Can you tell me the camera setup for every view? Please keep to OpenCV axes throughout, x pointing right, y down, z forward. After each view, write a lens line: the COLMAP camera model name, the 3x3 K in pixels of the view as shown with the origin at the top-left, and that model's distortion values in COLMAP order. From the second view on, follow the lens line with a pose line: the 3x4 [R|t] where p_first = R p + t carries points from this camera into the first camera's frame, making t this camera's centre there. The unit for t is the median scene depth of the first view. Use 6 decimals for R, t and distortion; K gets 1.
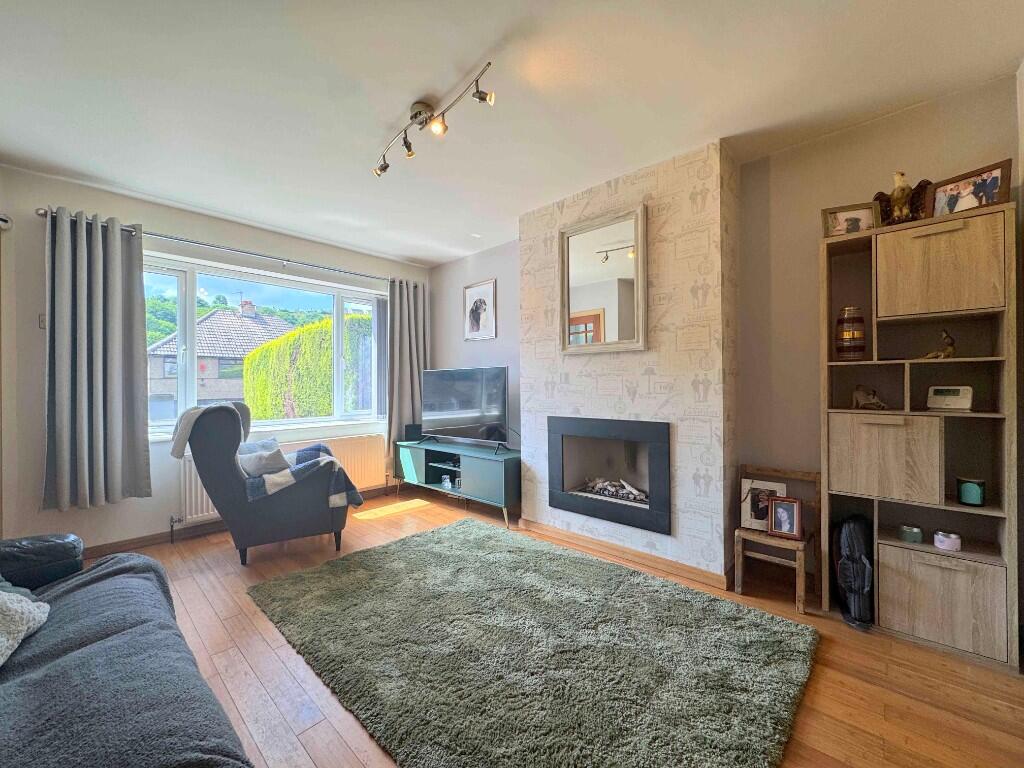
lens RADIAL K [[409.2, 0, 510.9], [0, 409.2, 381.9], [0, 0, 1]] dist [-0.003115, 0.000130]
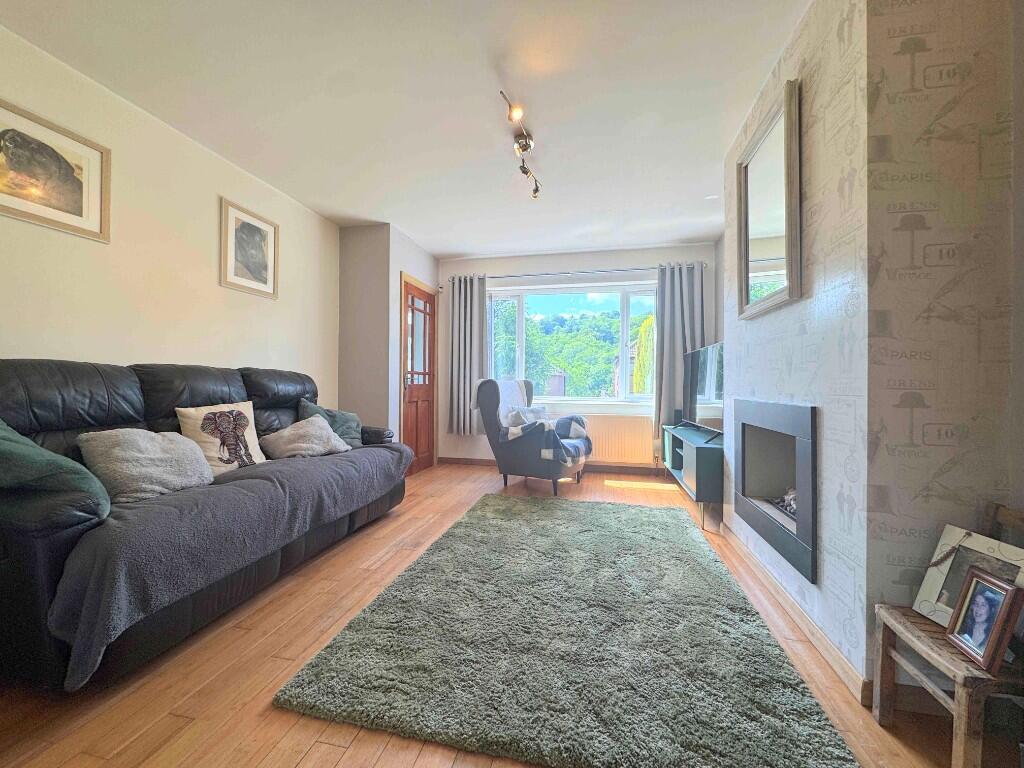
lens RADIAL K [[409.2, 0, 511.2], [0, 409.2, 382.7], [0, 0, 1]] dist [-0.003115, 0.000130]
pose [[0.506023, 0.010092, -0.862461, 0.666115], [-0.006880, 0.999947, 0.007664, 0.057864], [0.862492, 0.002056, 0.506066, 0.260810]]
